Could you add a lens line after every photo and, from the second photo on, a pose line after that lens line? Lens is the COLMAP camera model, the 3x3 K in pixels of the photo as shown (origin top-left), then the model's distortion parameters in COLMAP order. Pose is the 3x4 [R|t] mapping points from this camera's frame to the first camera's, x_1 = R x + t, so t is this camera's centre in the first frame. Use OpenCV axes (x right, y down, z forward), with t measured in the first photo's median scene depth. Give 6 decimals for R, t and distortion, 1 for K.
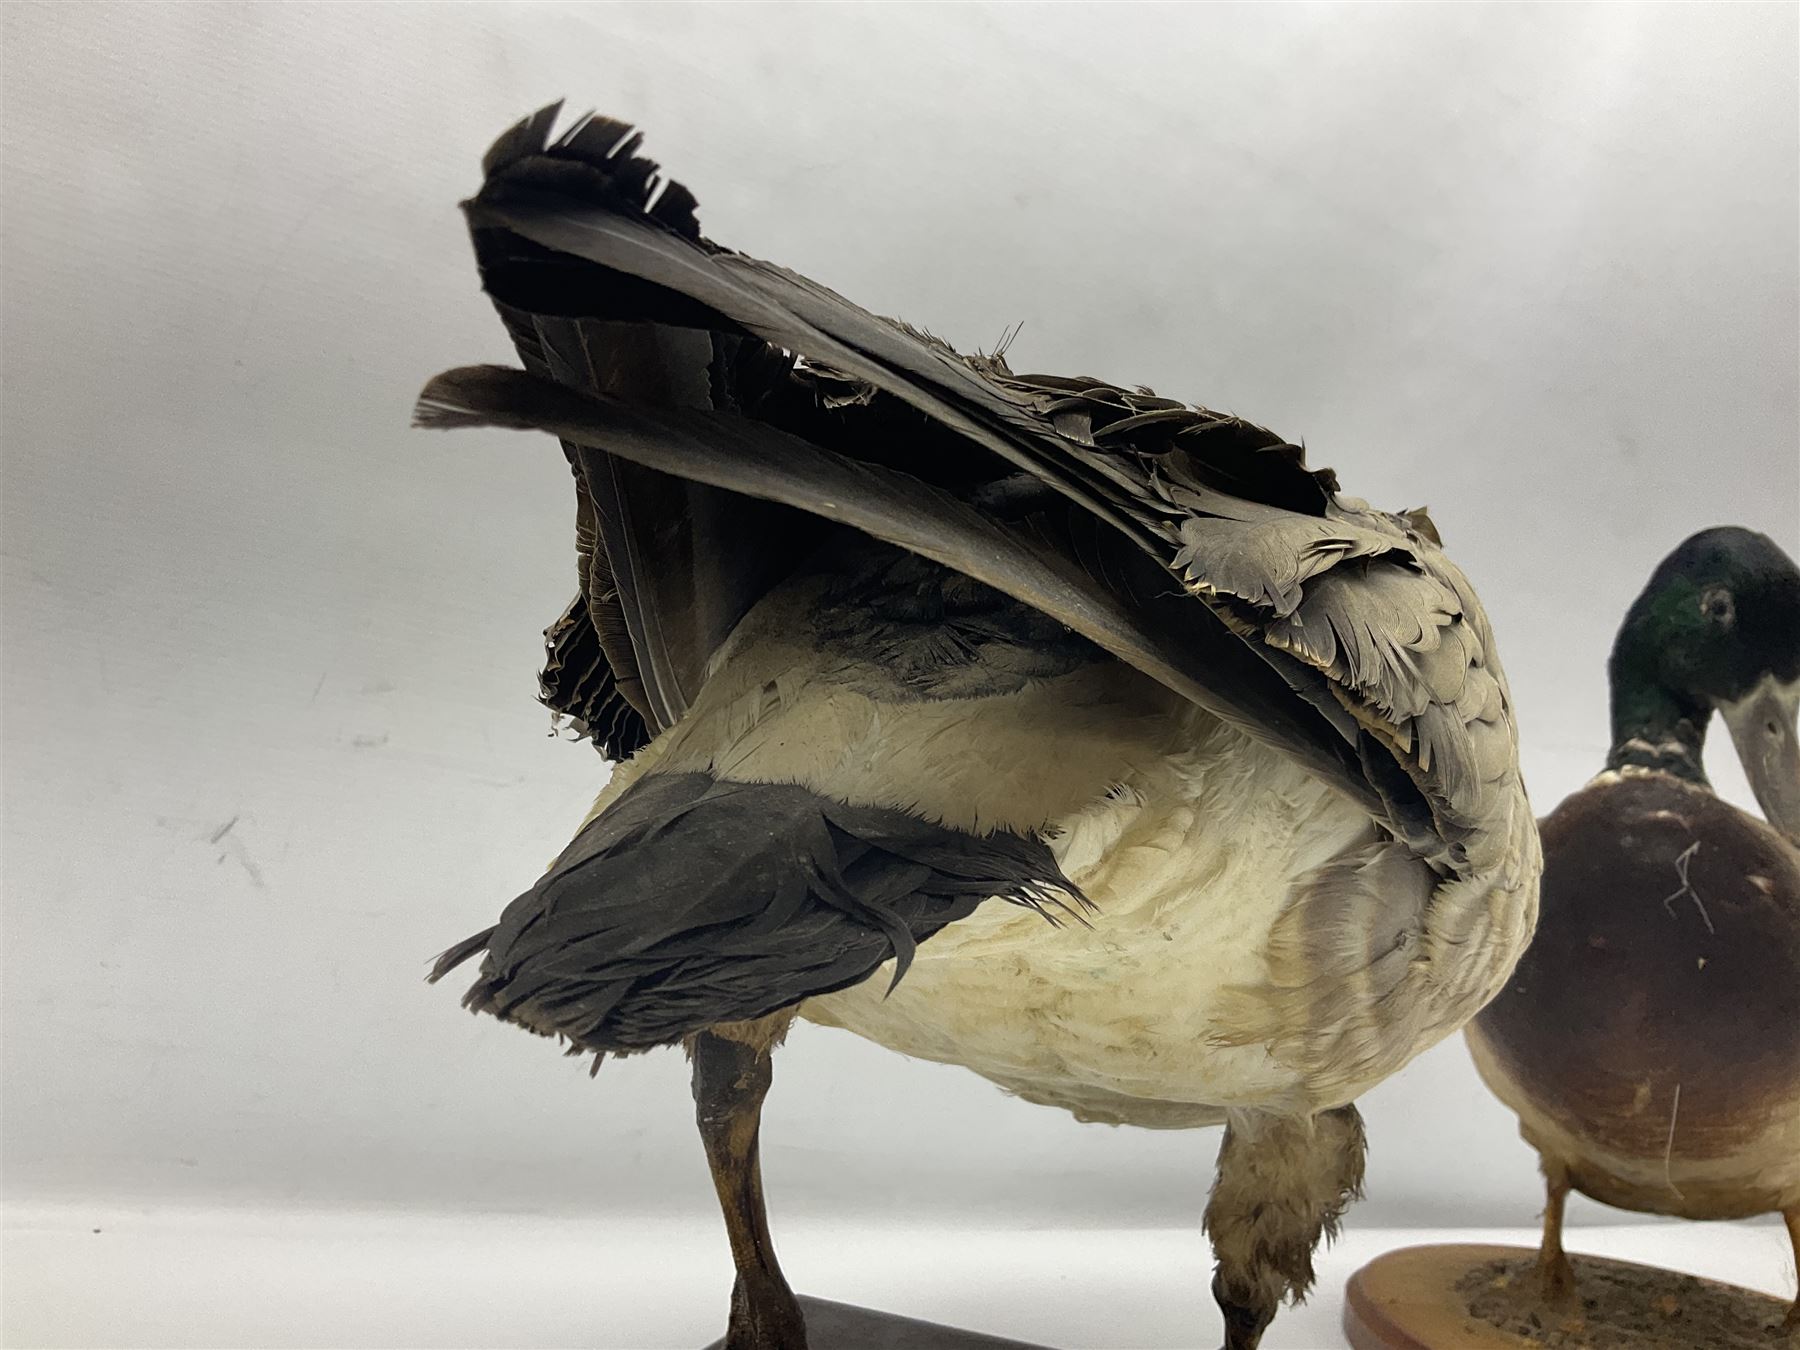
lens RADIAL K [[1515.4, 0, 896.9], [0, 1515.4, 668.1], [0, 0, 1]] dist [0.138507, -0.309948]
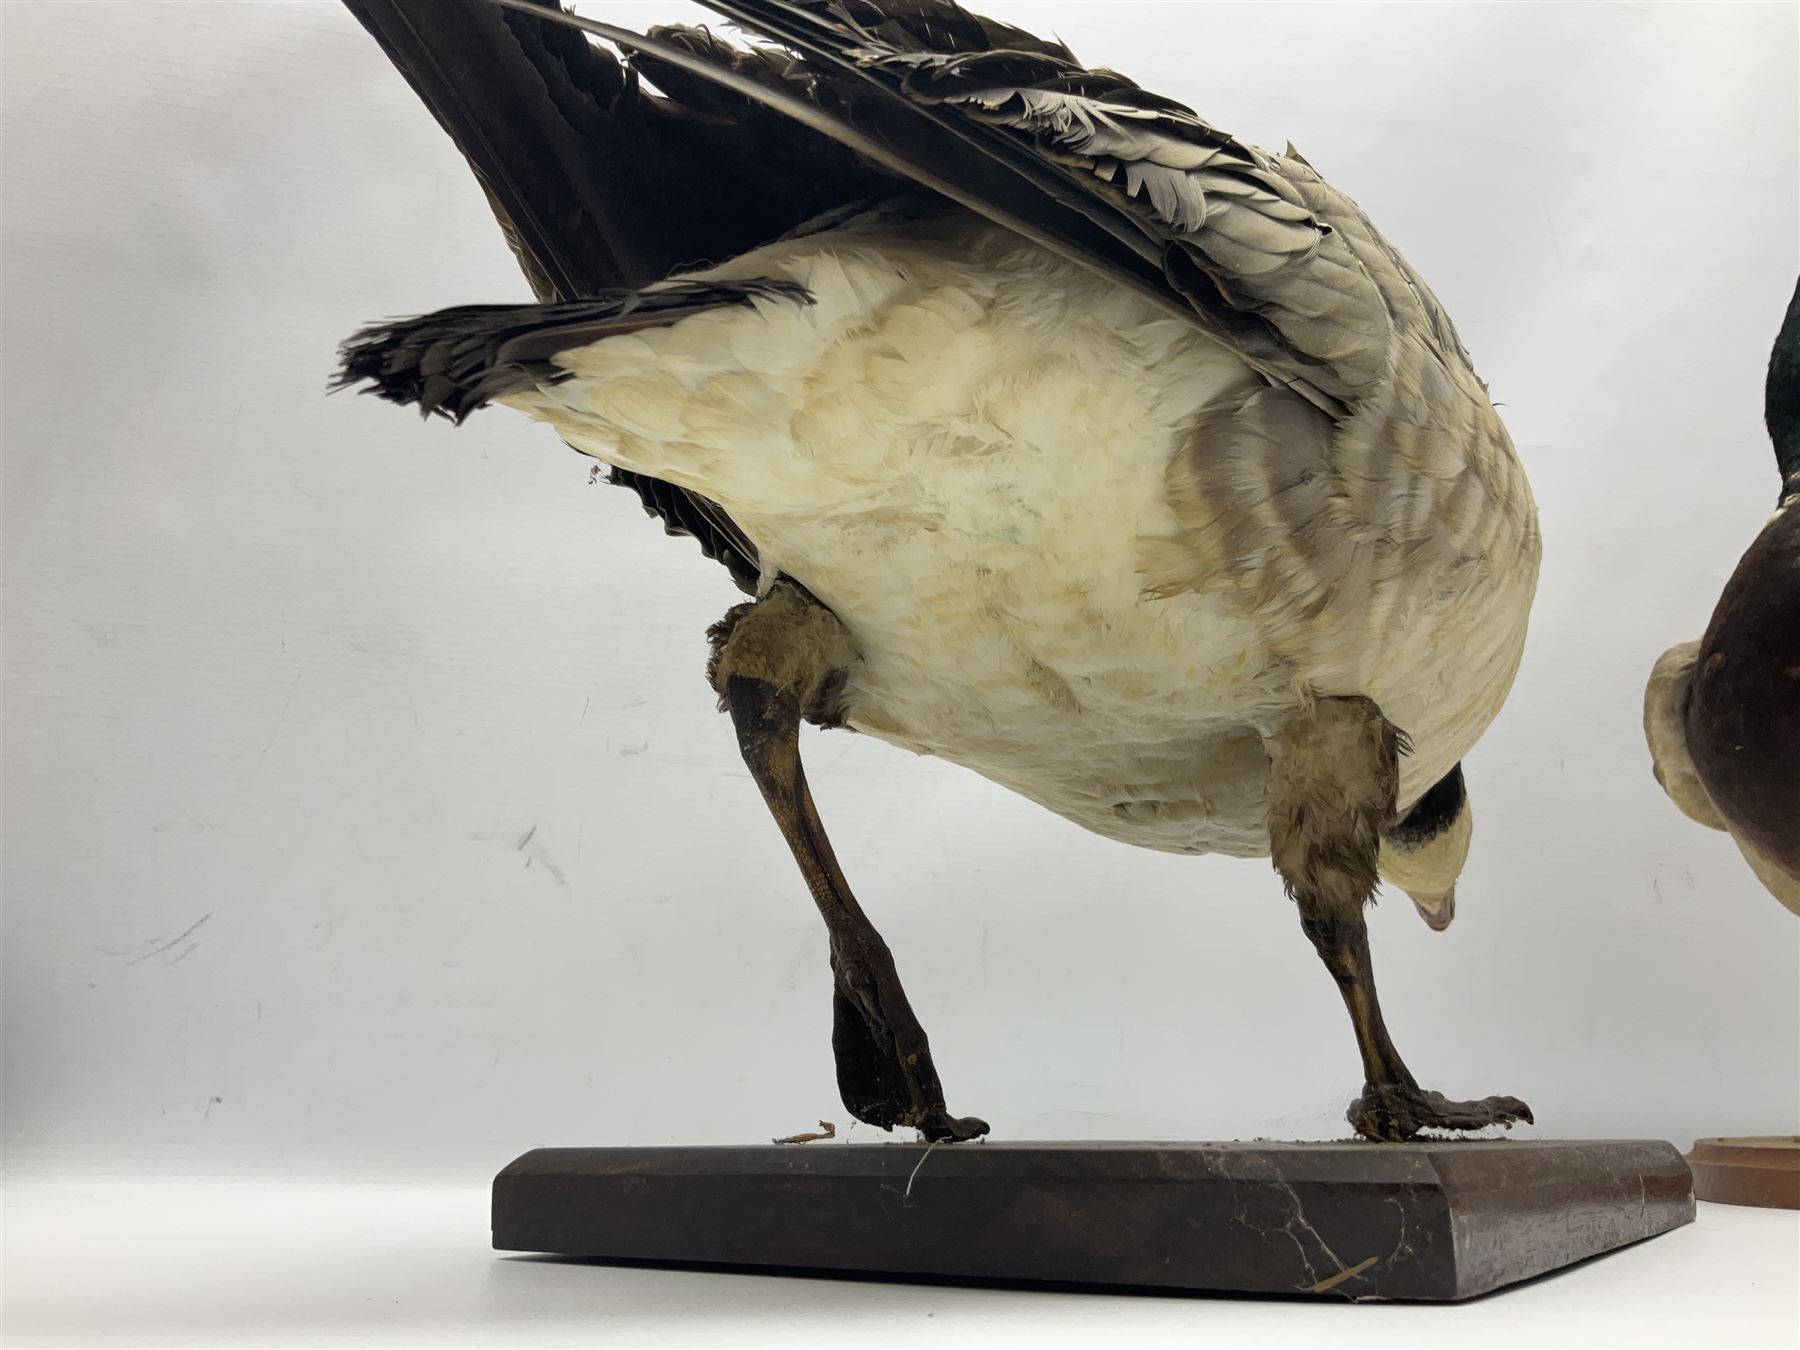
lens RADIAL K [[1515.4, 0, 896.9], [0, 1515.4, 668.1], [0, 0, 1]] dist [0.138507, -0.309948]
pose [[0.945223, -0.210476, -0.249507, 0.301795], [0.166547, 0.968346, -0.185925, 0.477149], [0.280742, 0.134186, 0.950357, -0.115154]]
